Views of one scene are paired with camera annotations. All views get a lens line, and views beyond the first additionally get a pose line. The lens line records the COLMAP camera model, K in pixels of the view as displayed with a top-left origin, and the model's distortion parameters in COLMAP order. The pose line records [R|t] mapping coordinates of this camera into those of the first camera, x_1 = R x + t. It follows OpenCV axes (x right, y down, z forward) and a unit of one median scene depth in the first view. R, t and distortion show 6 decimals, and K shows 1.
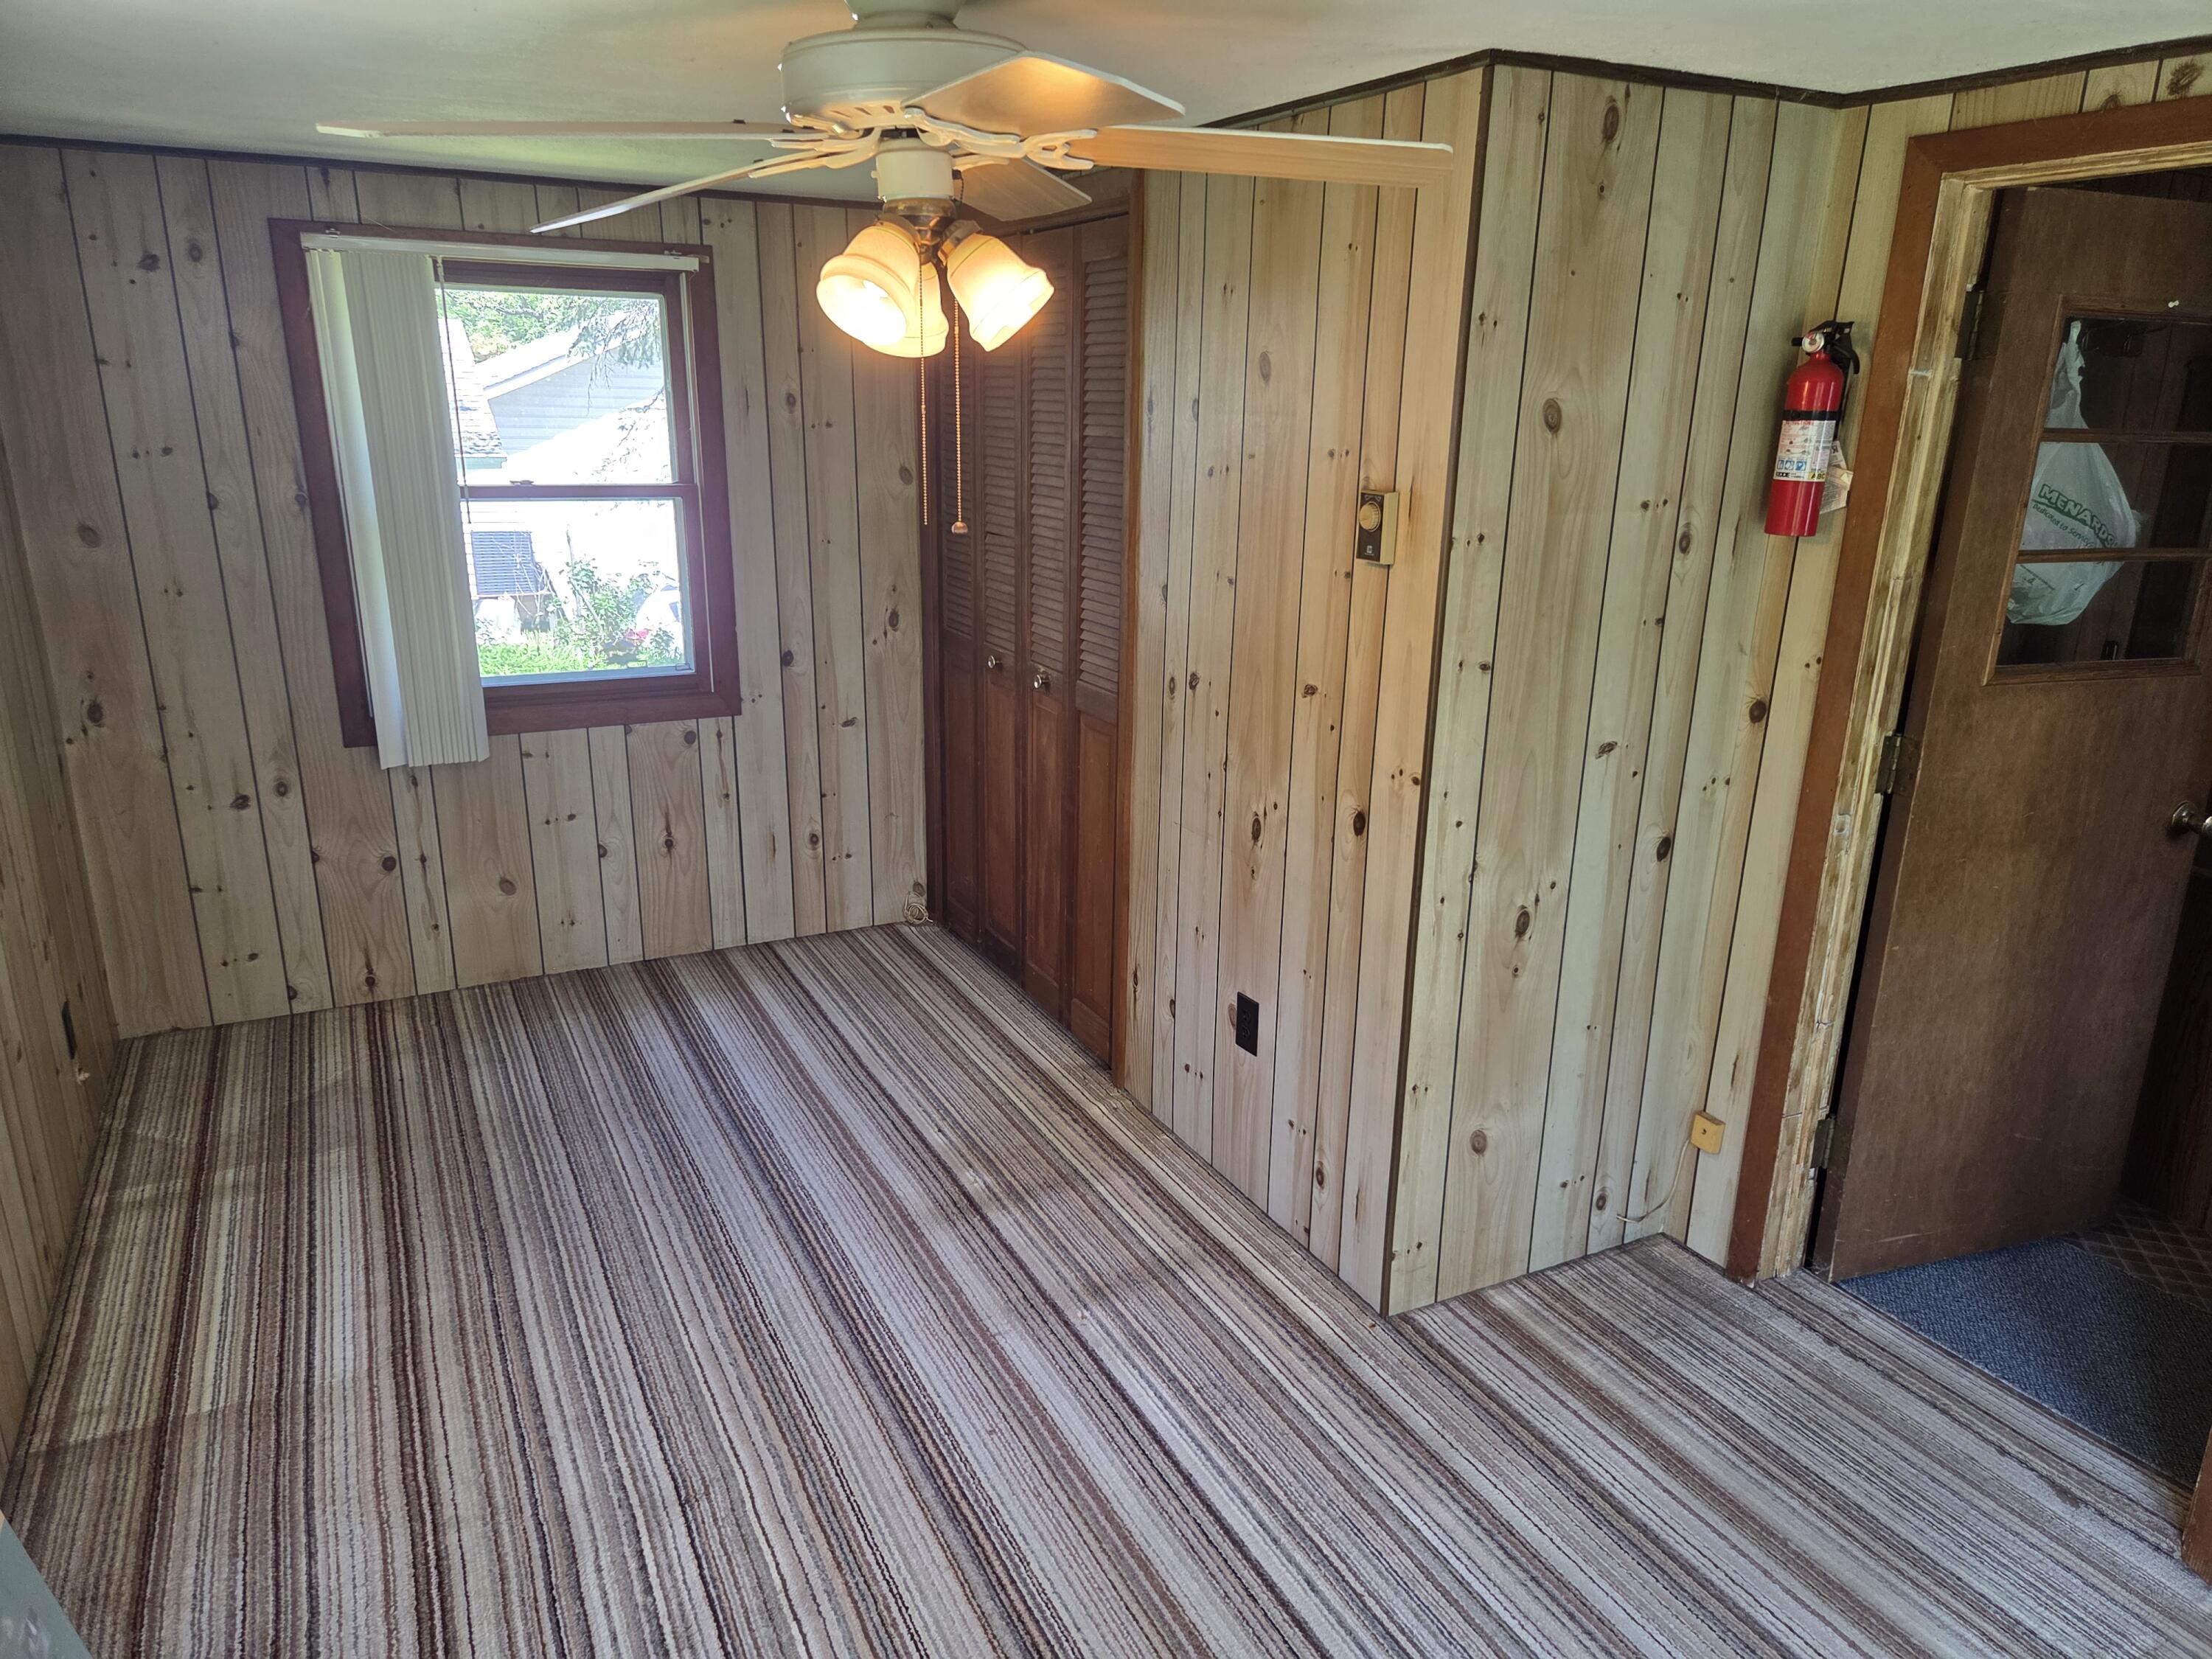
lens RADIAL K [[1481.2, 0, 1113.9], [0, 1481.2, 842.8], [0, 0, 1]] dist [0.075488, -0.050698]
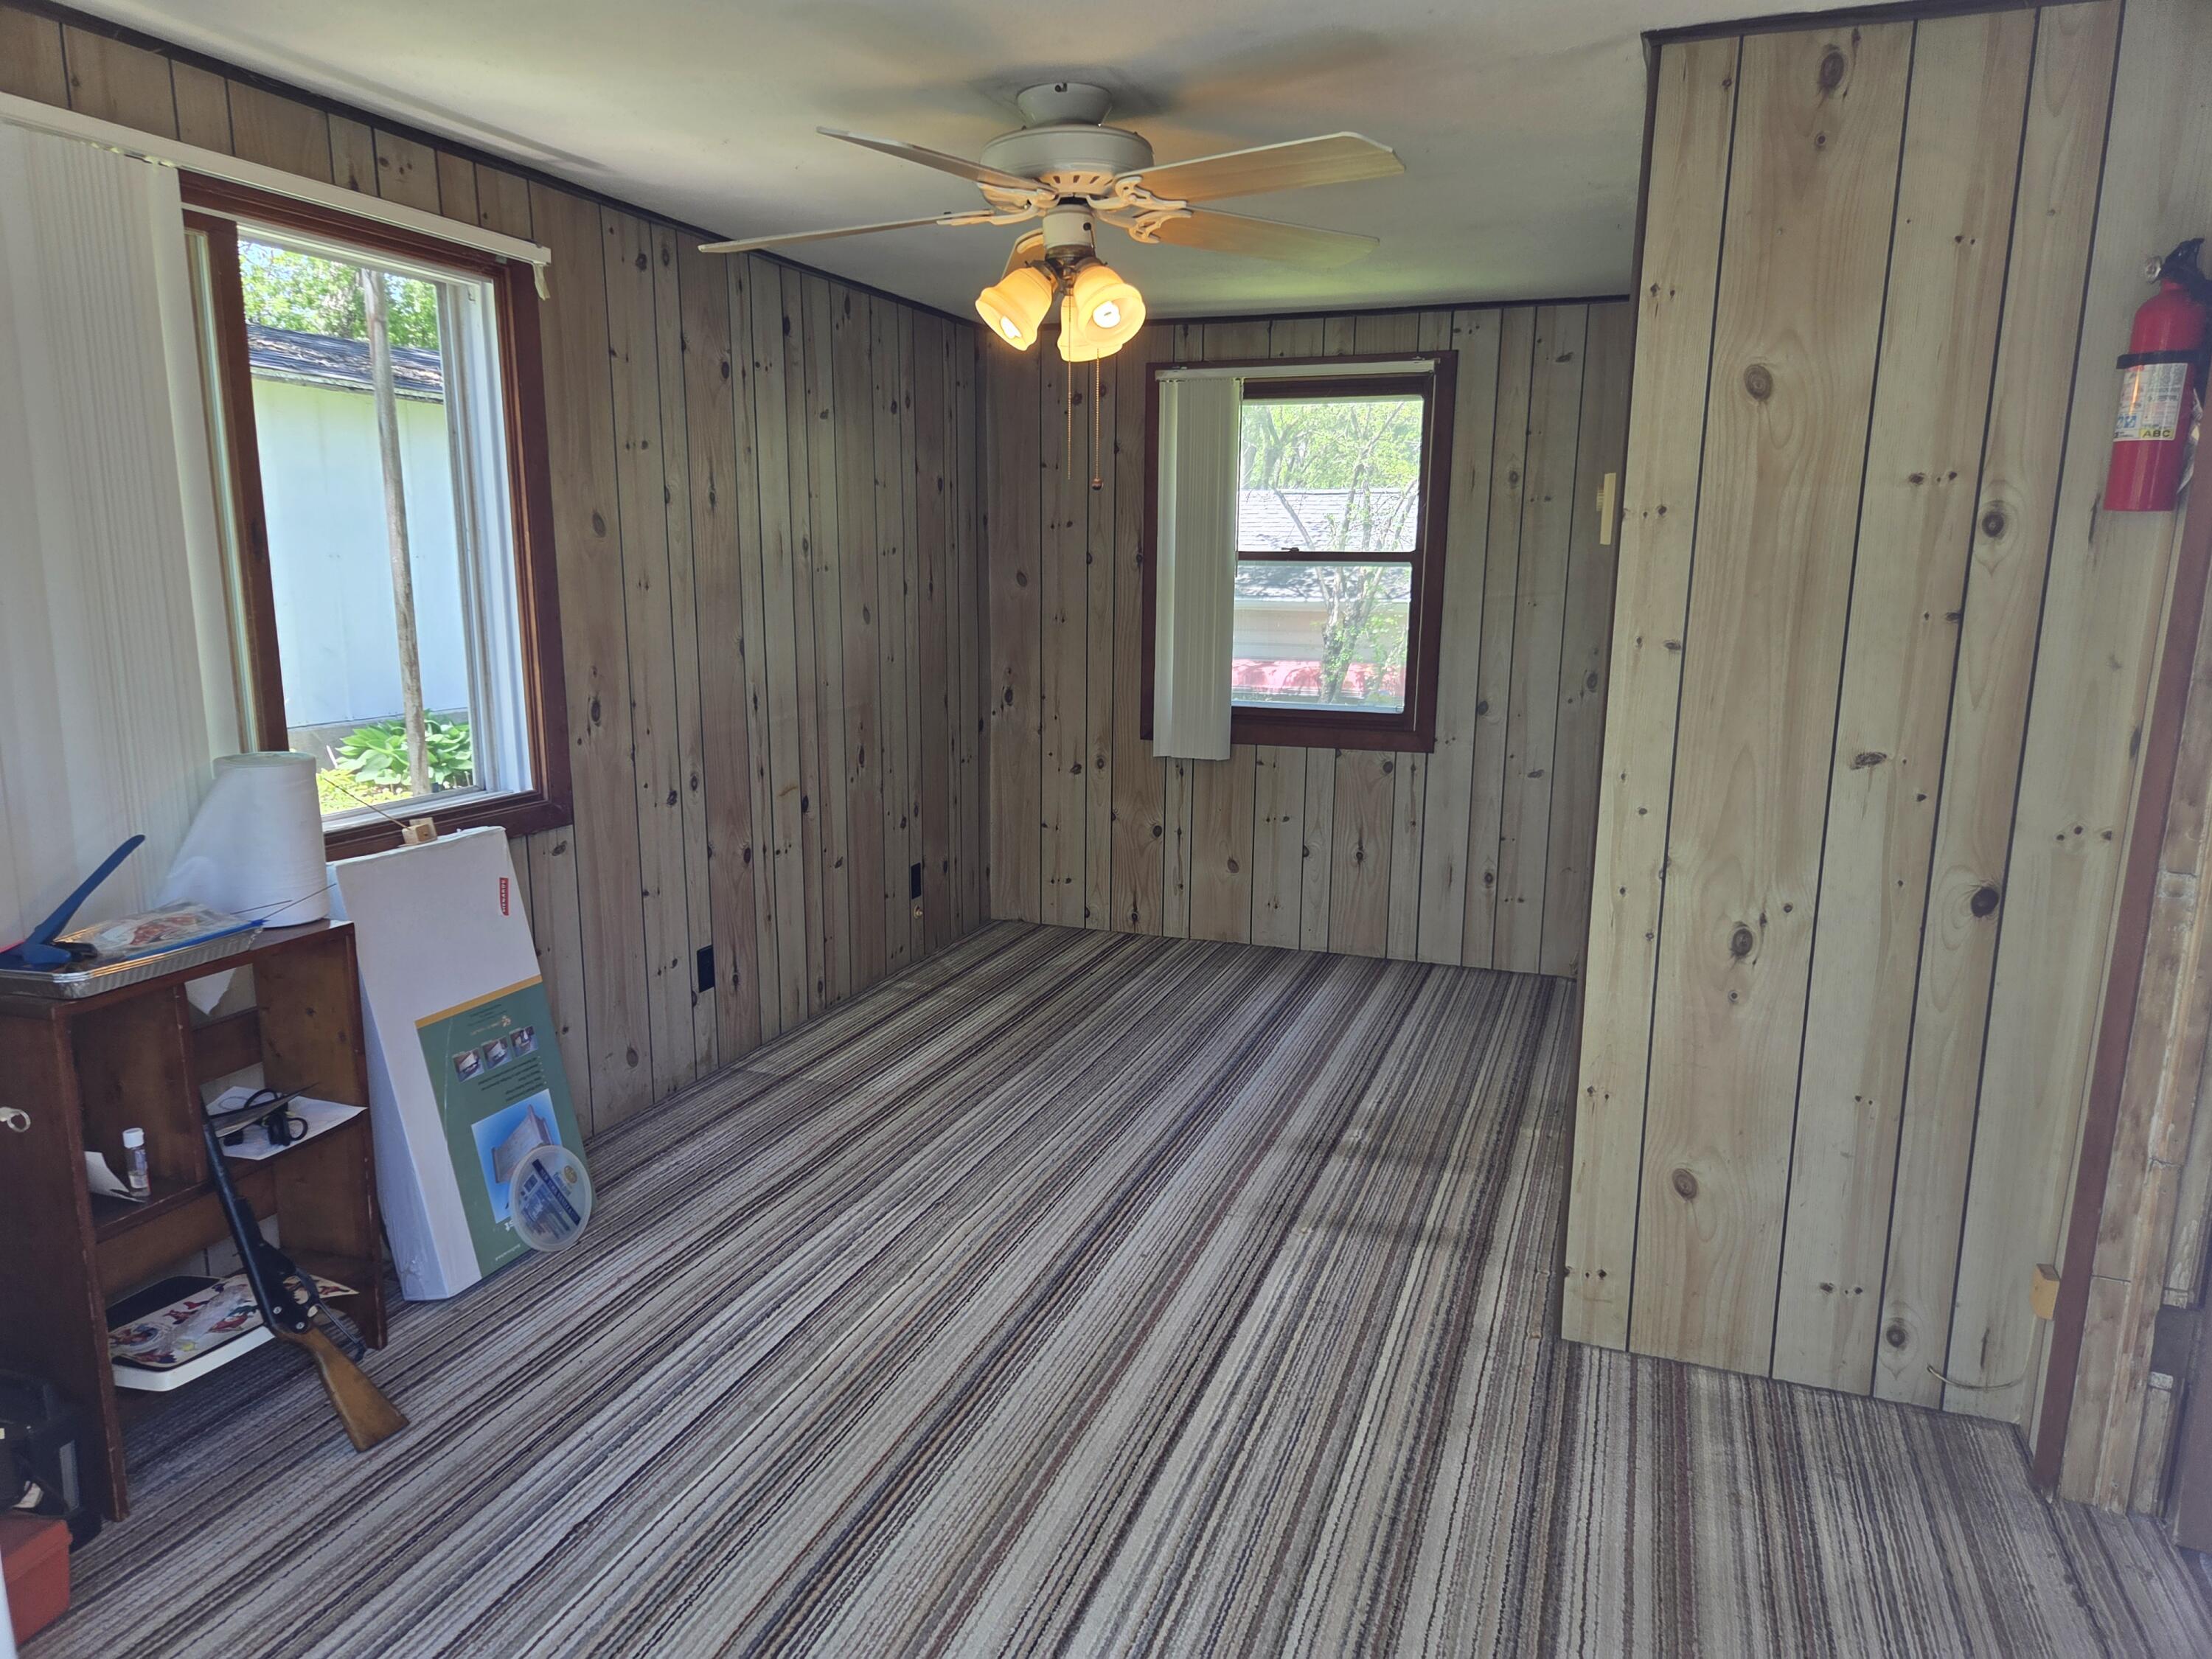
lens RADIAL K [[1481.2, 0, 1113.9], [0, 1481.2, 842.8], [0, 0, 1]] dist [0.075488, -0.050698]
pose [[0.685513, 0.131082, -0.716162, 0.634351], [-0.212228, 0.976917, -0.024336, 0.094312], [0.696441, 0.168673, 0.697509, 0.088048]]
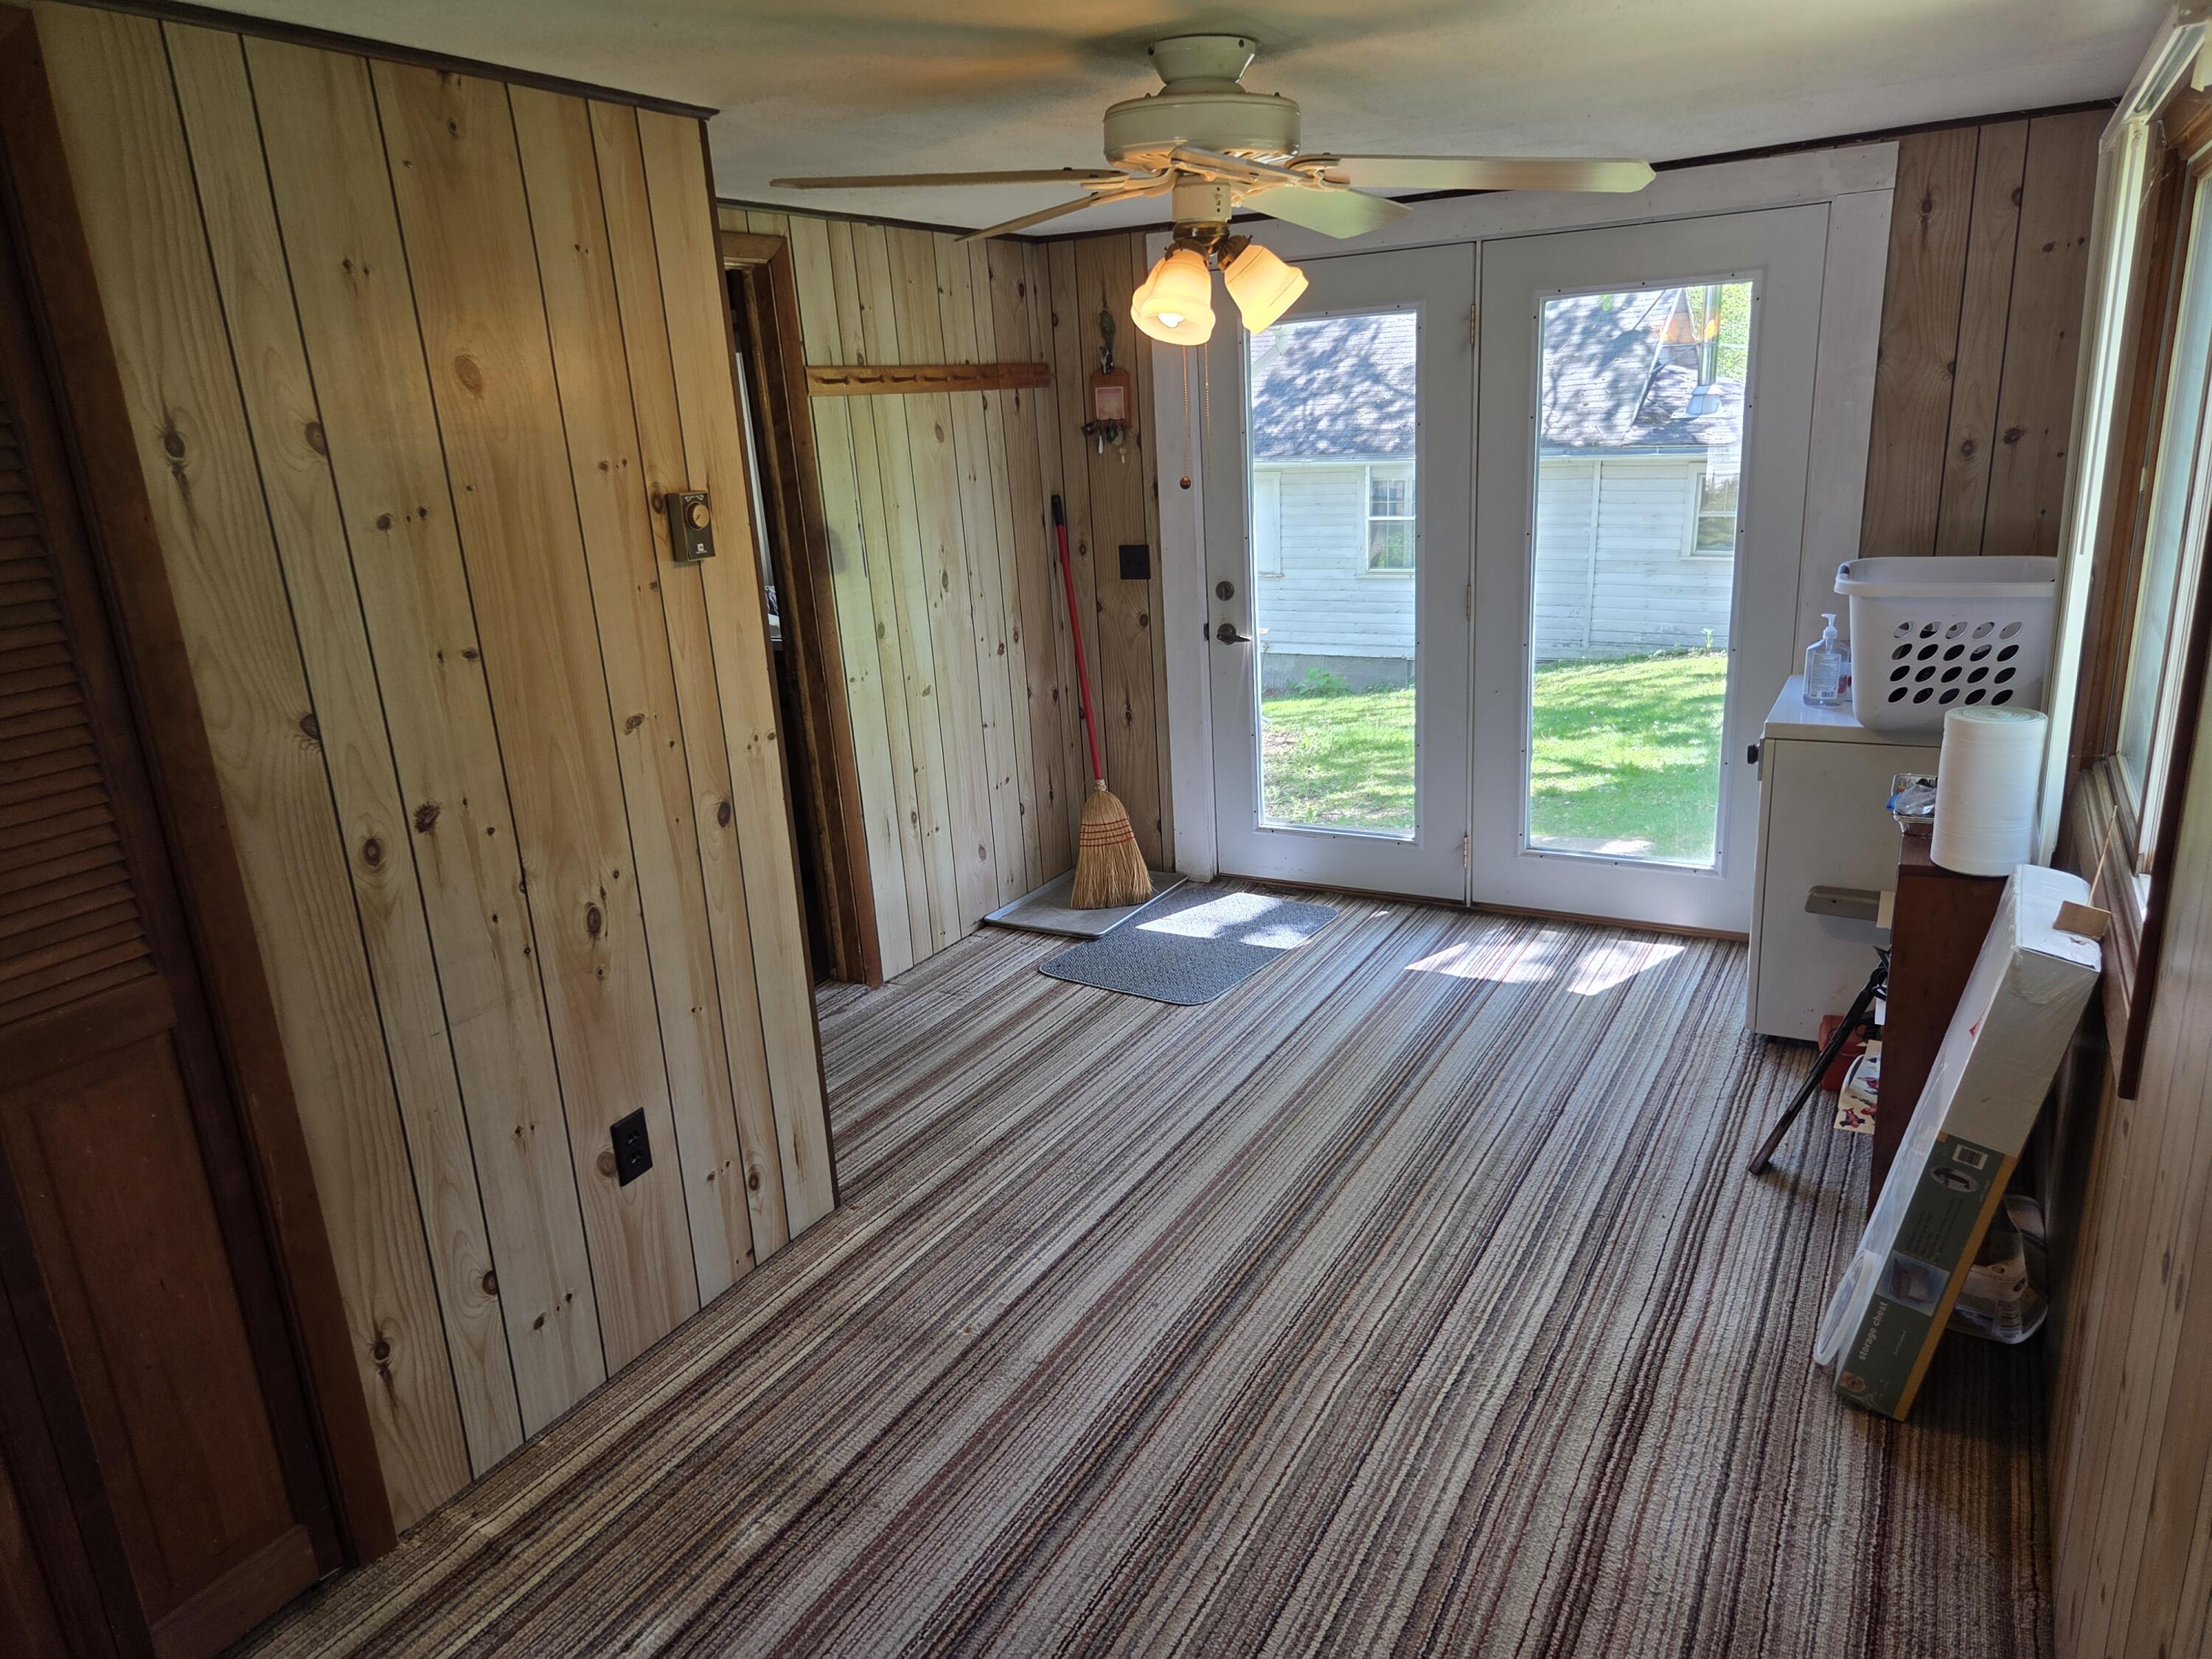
lens RADIAL K [[1489.6, 0, 1103.9], [0, 1489.6, 842.3], [0, 0, 1]] dist [0.030377, -0.000403]
pose [[-0.547305, -0.223751, 0.806470, -0.791455], [0.289481, 0.853516, 0.433258, -0.356017], [-0.785276, 0.470581, -0.402361, 1.176663]]
